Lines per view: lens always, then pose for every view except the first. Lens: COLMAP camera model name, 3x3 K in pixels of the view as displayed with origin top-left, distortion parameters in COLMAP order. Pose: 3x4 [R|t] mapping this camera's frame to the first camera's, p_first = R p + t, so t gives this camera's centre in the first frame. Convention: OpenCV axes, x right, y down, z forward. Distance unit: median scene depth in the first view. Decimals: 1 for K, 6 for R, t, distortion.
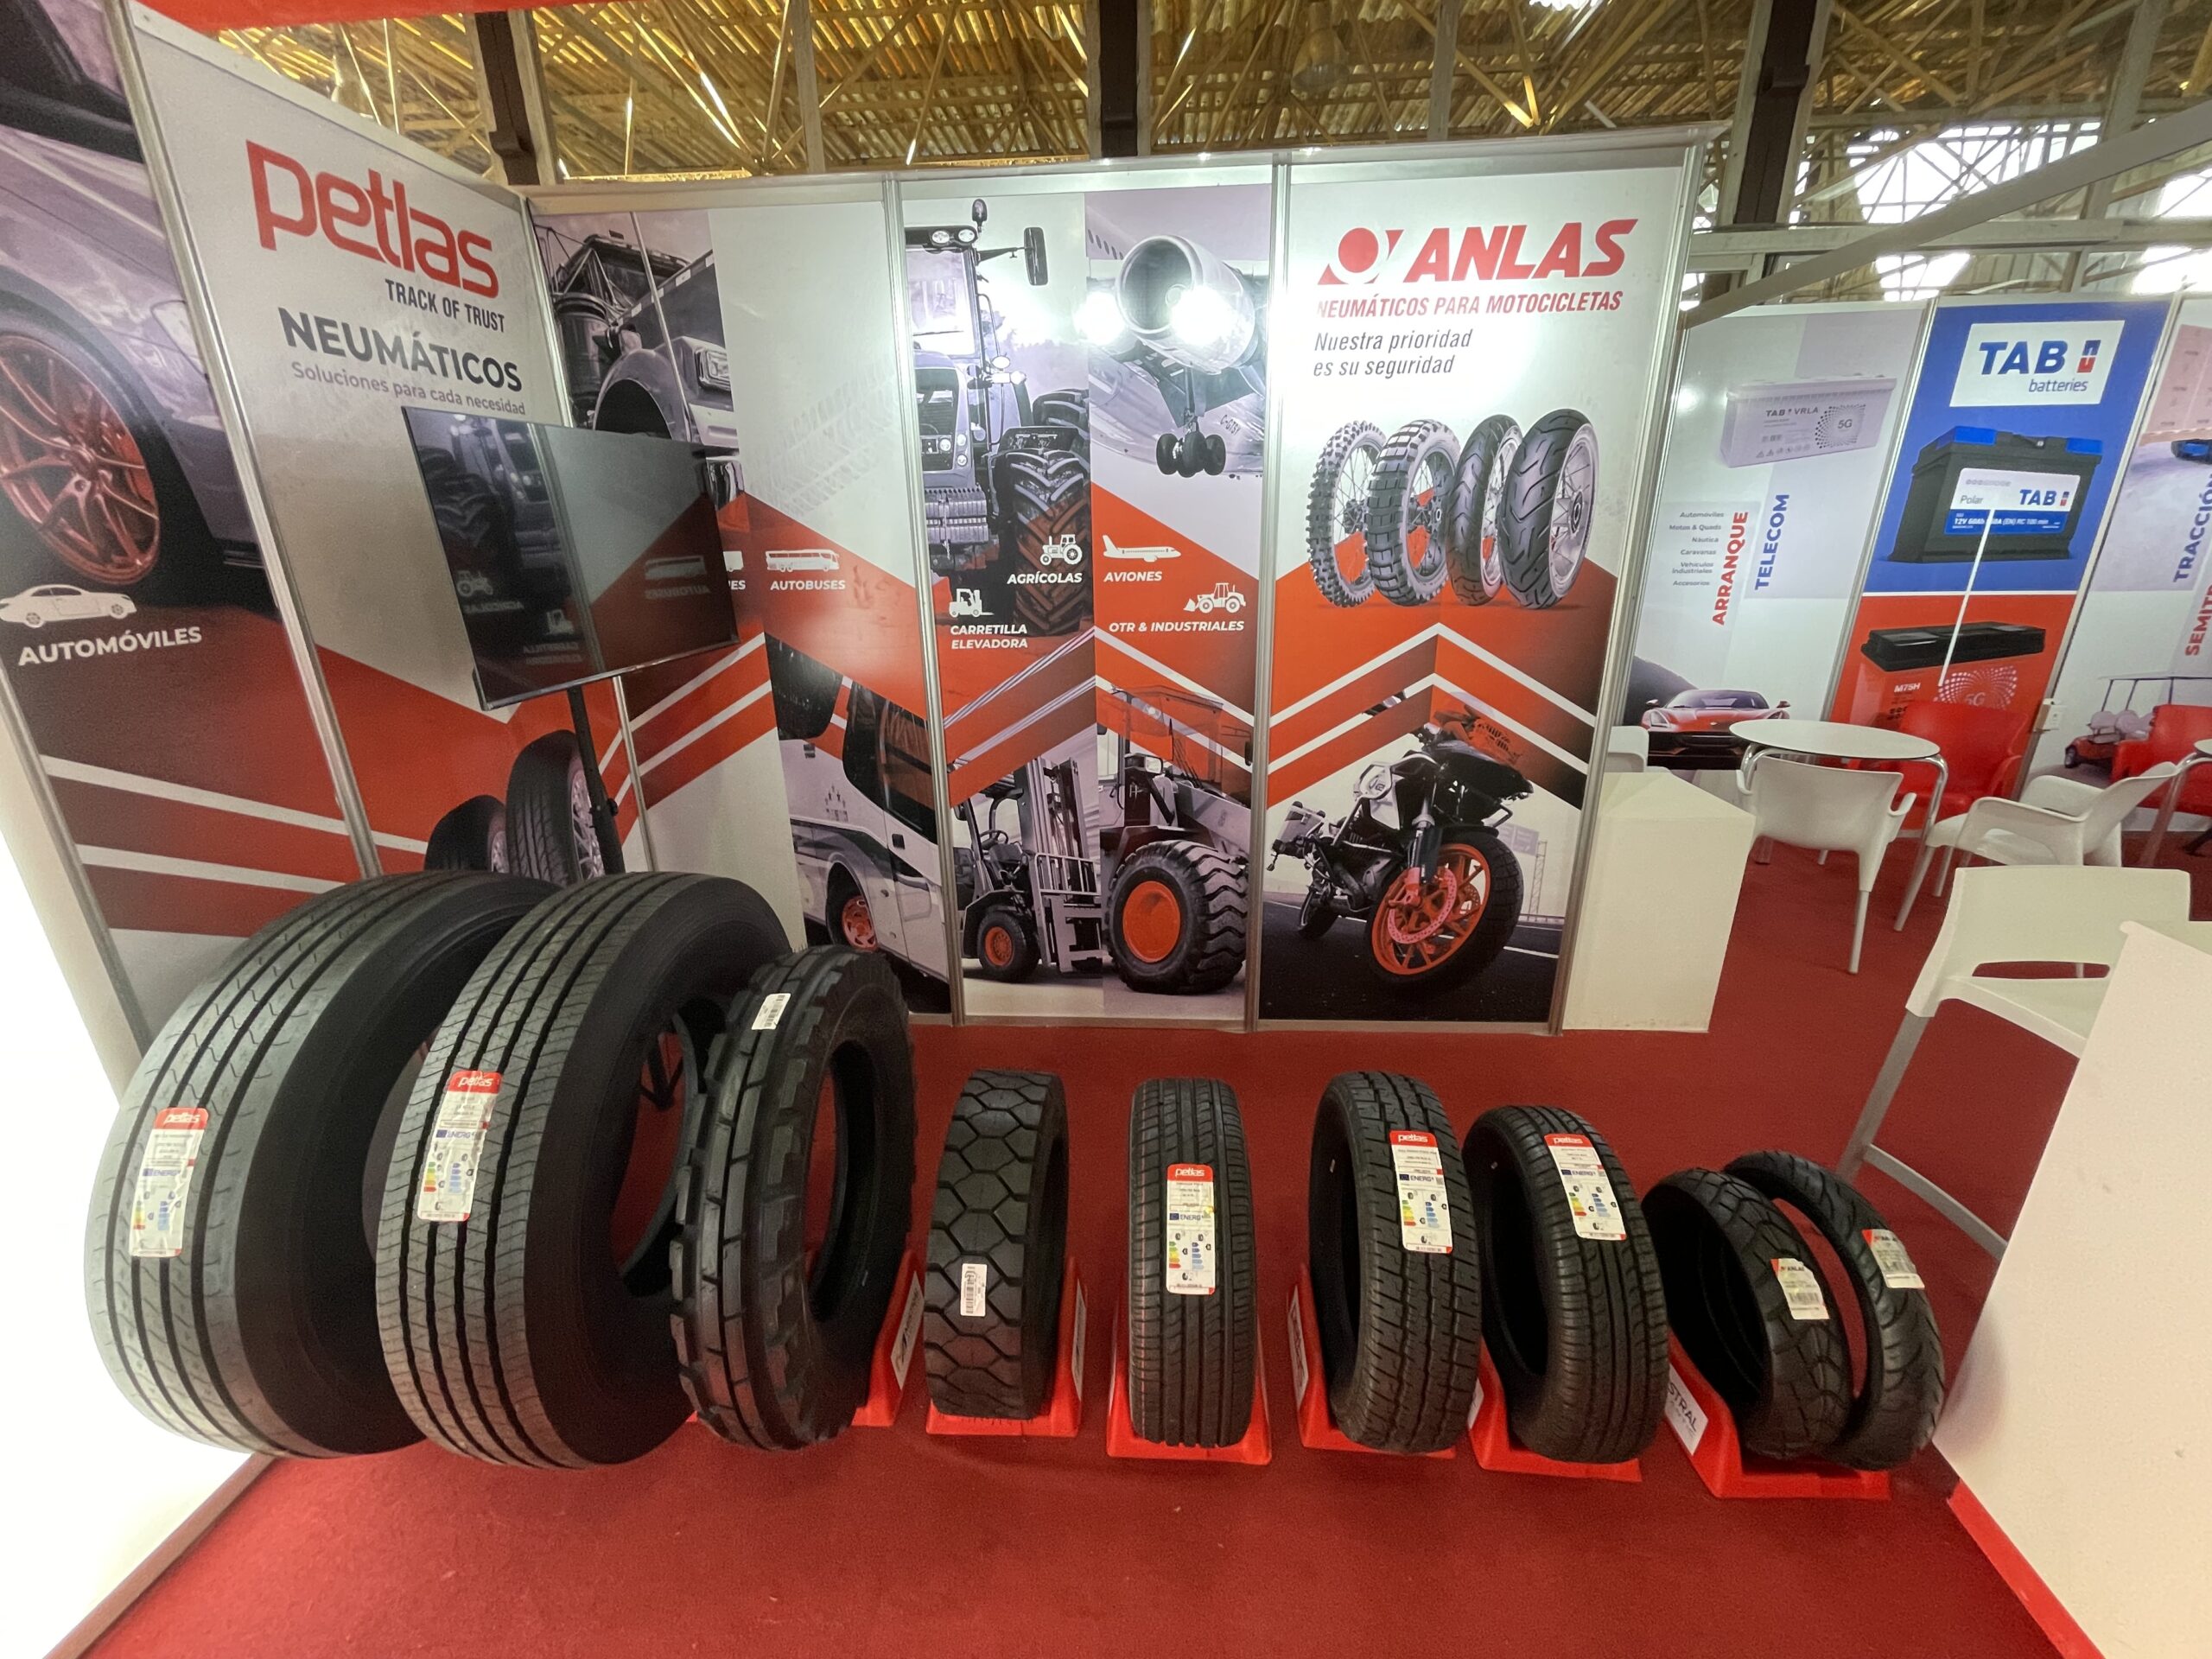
lens RADIAL K [[893.6, 0, 1106.4], [0, 893.6, 823.5], [0, 0, 1]] dist [-0.002530, 0.000379]
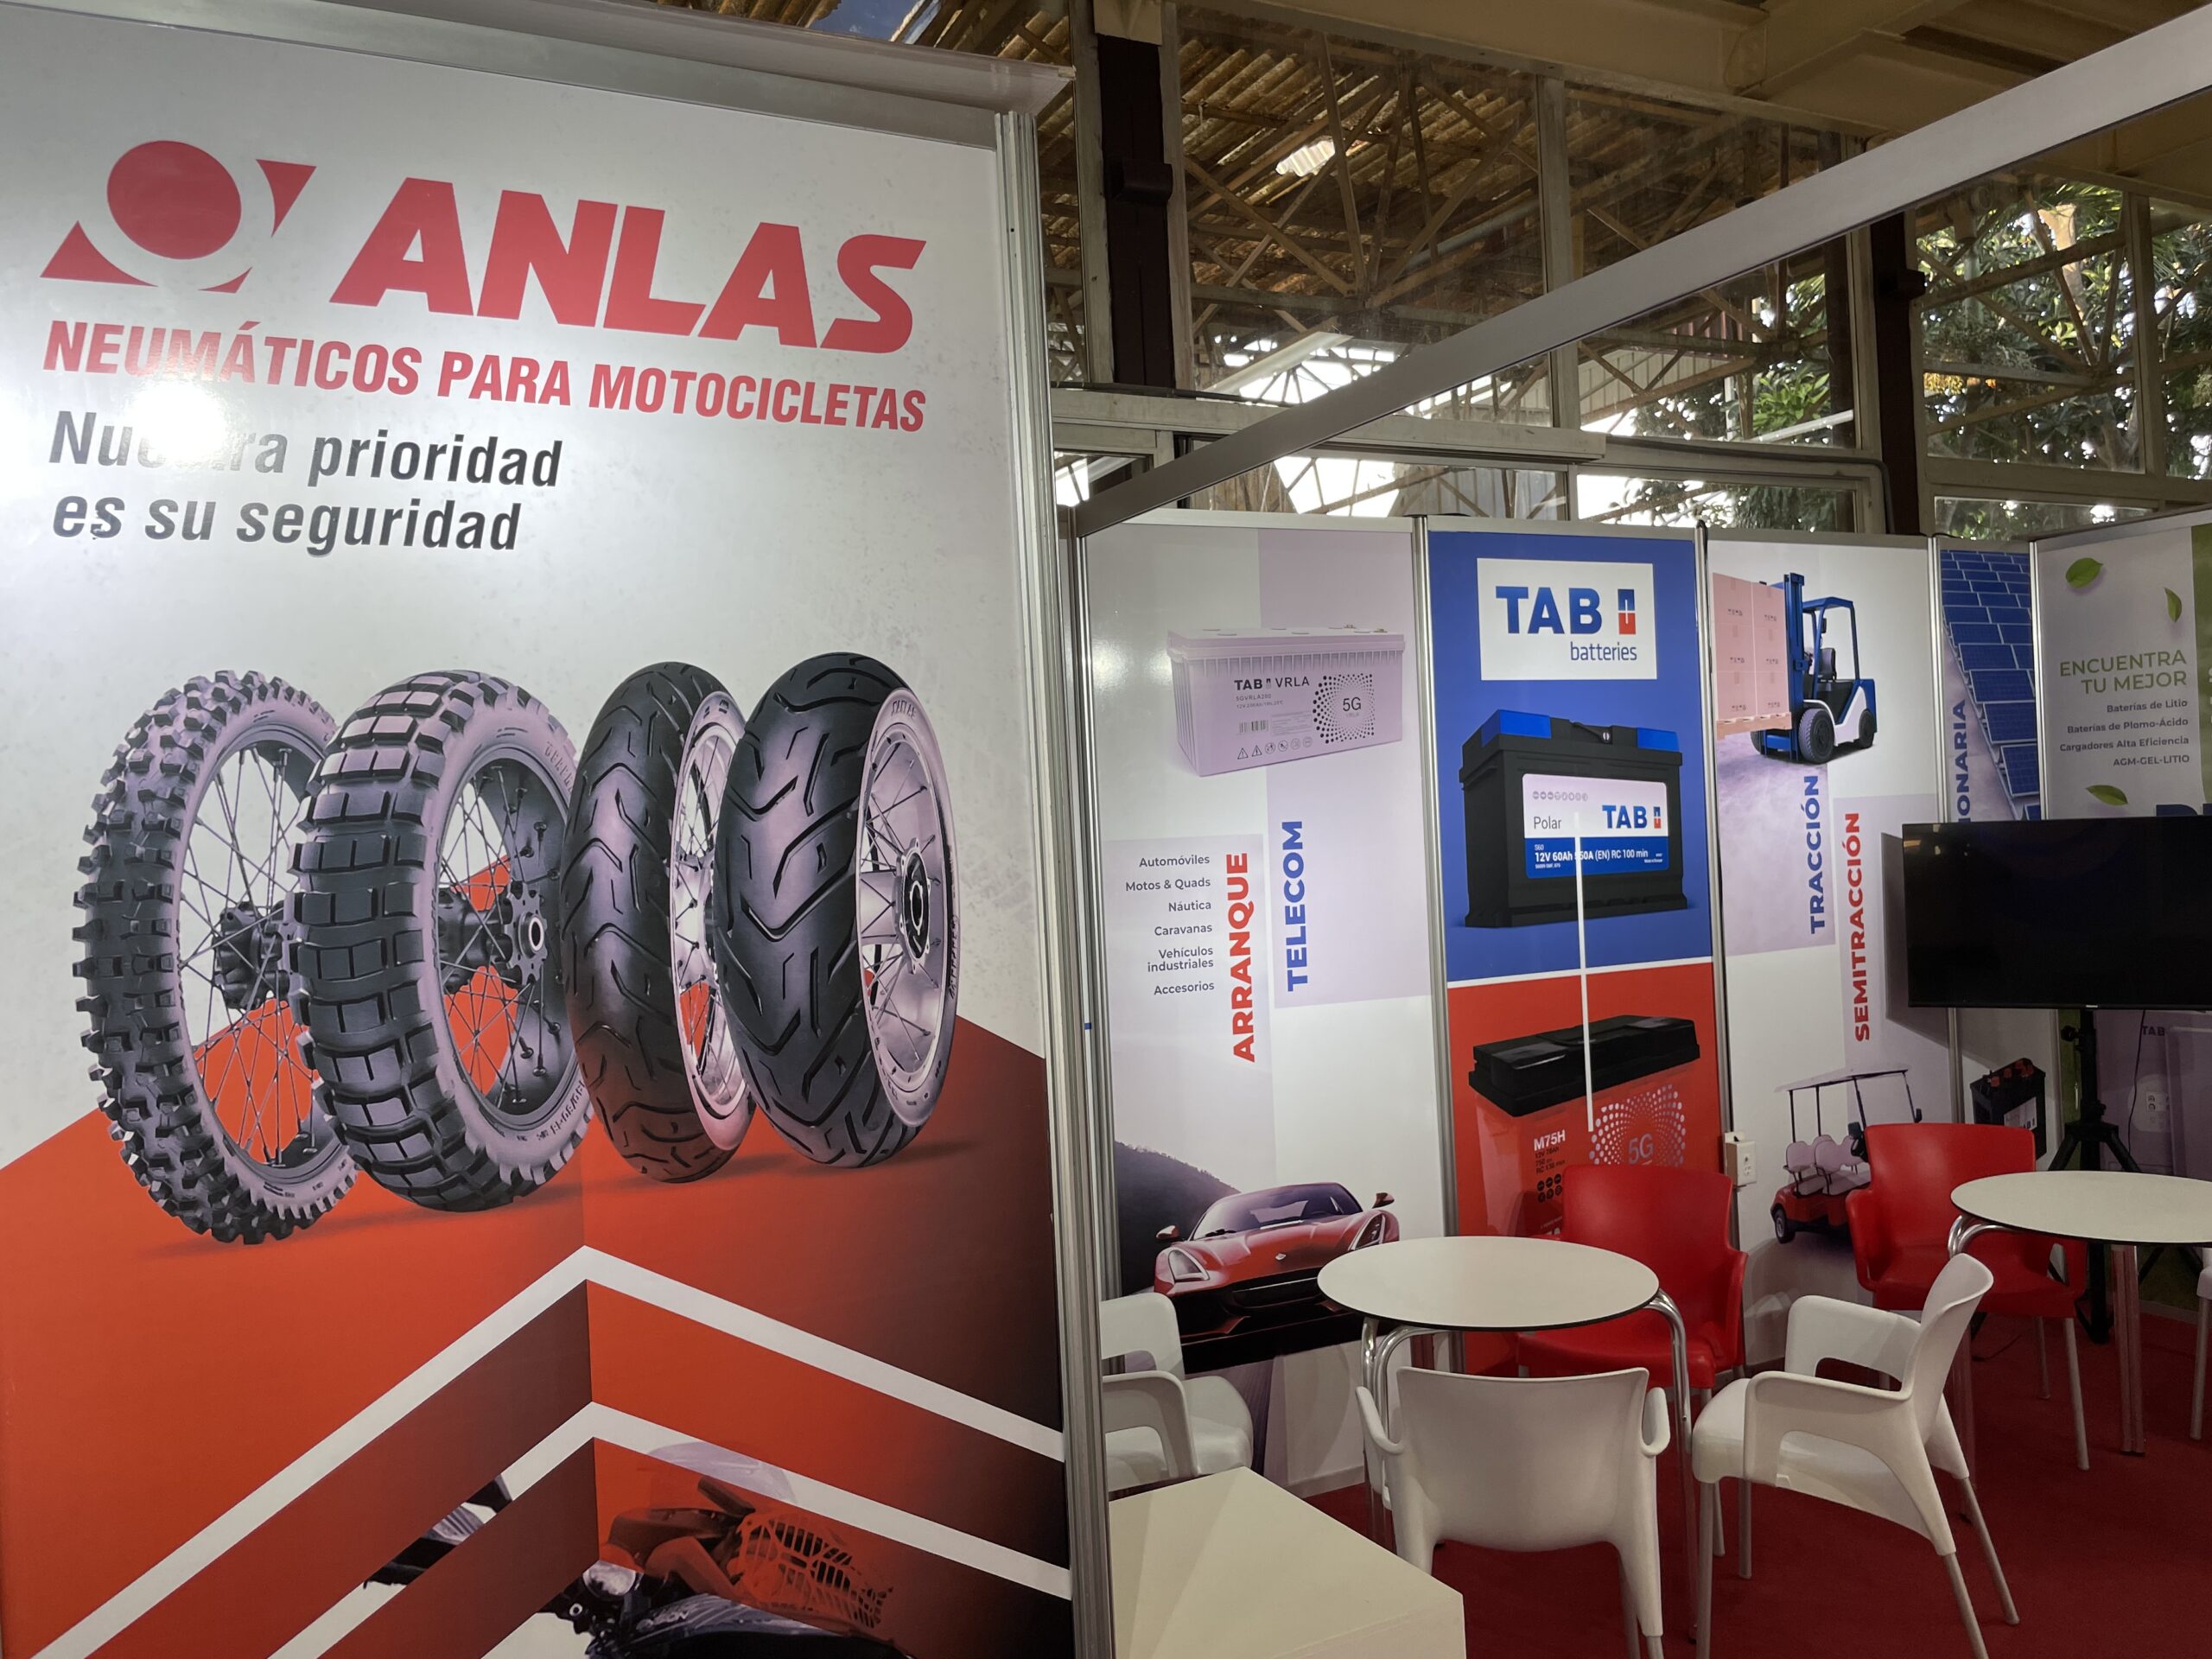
lens RADIAL K [[1680.7, 0, 1126.2], [0, 1680.7, 818.8], [0, 0, 1]] dist [0.084083, -0.120155]
pose [[0.854643, -0.023458, 0.518686, 0.217265], [0.200512, 0.936392, -0.288036, -0.148226], [-0.478936, 0.350171, 0.804985, 0.344466]]
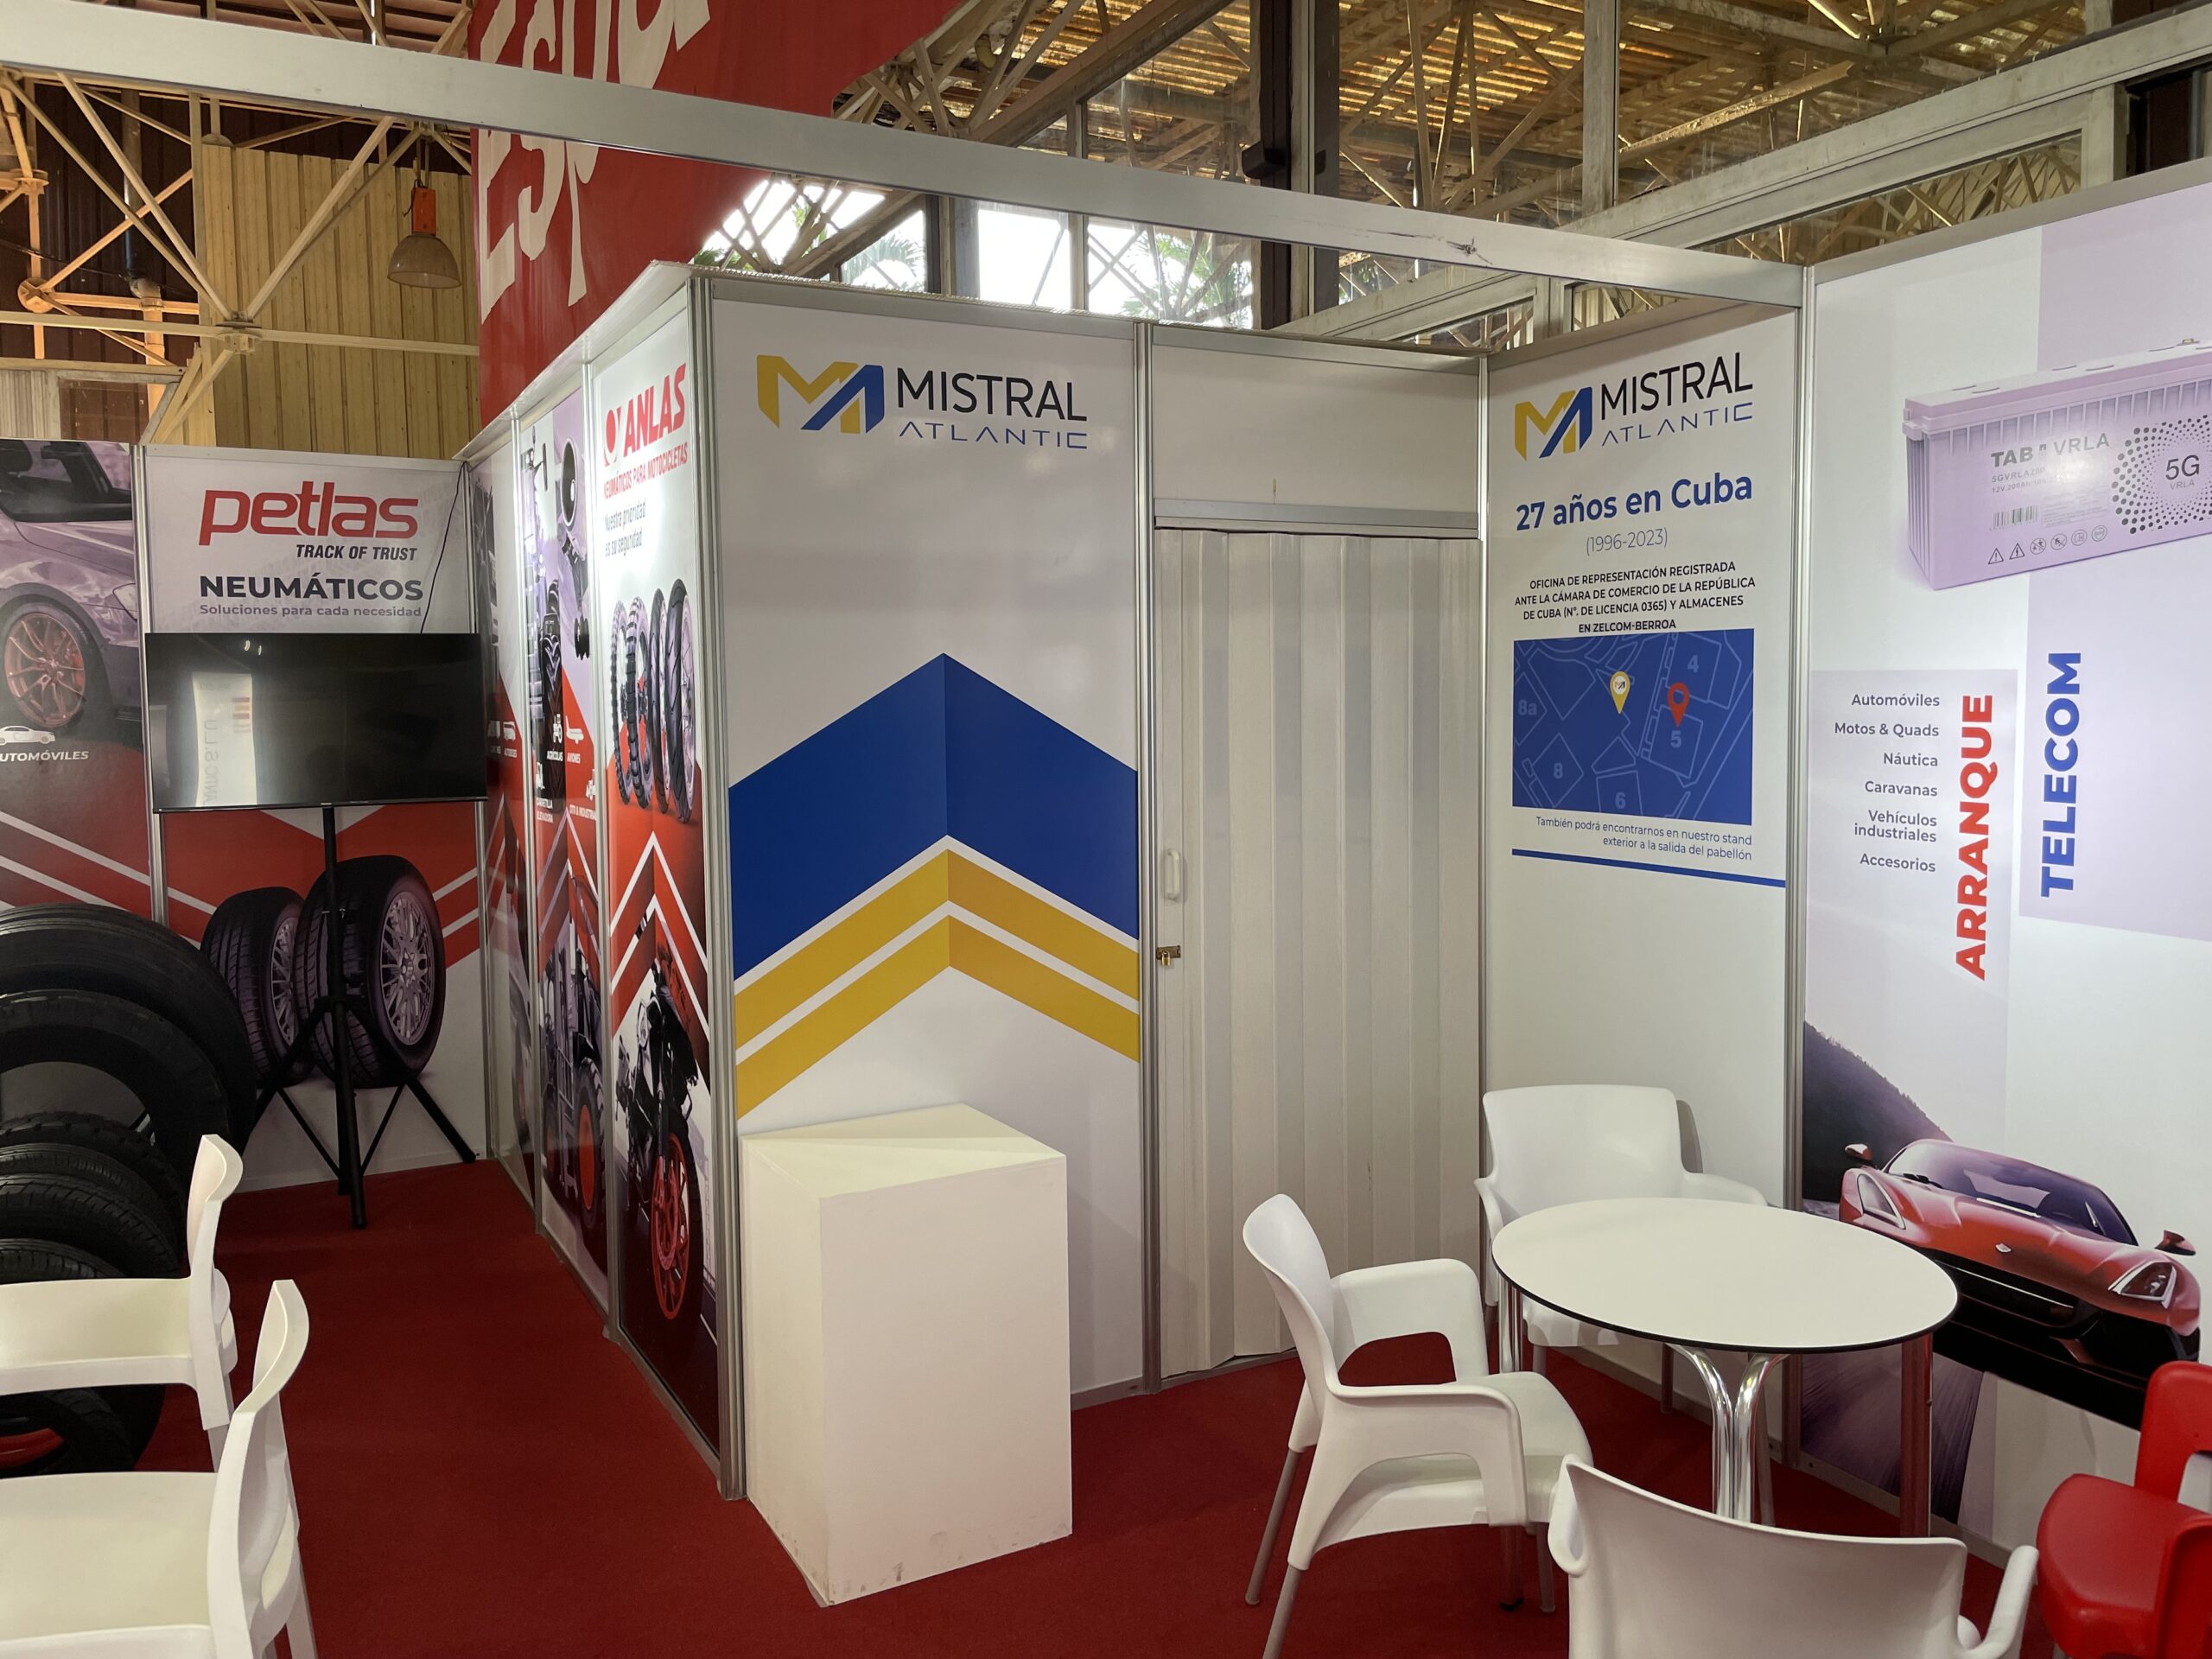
lens RADIAL K [[1680.7, 0, 1128.4], [0, 1680.7, 805.4], [0, 0, 1]] dist [0.084083, -0.120155]
pose [[0.542336, 0.069048, -0.837320, 1.808520], [-0.269123, 0.958381, -0.095281, -0.210701], [0.795892, 0.277016, 0.538347, 0.503846]]
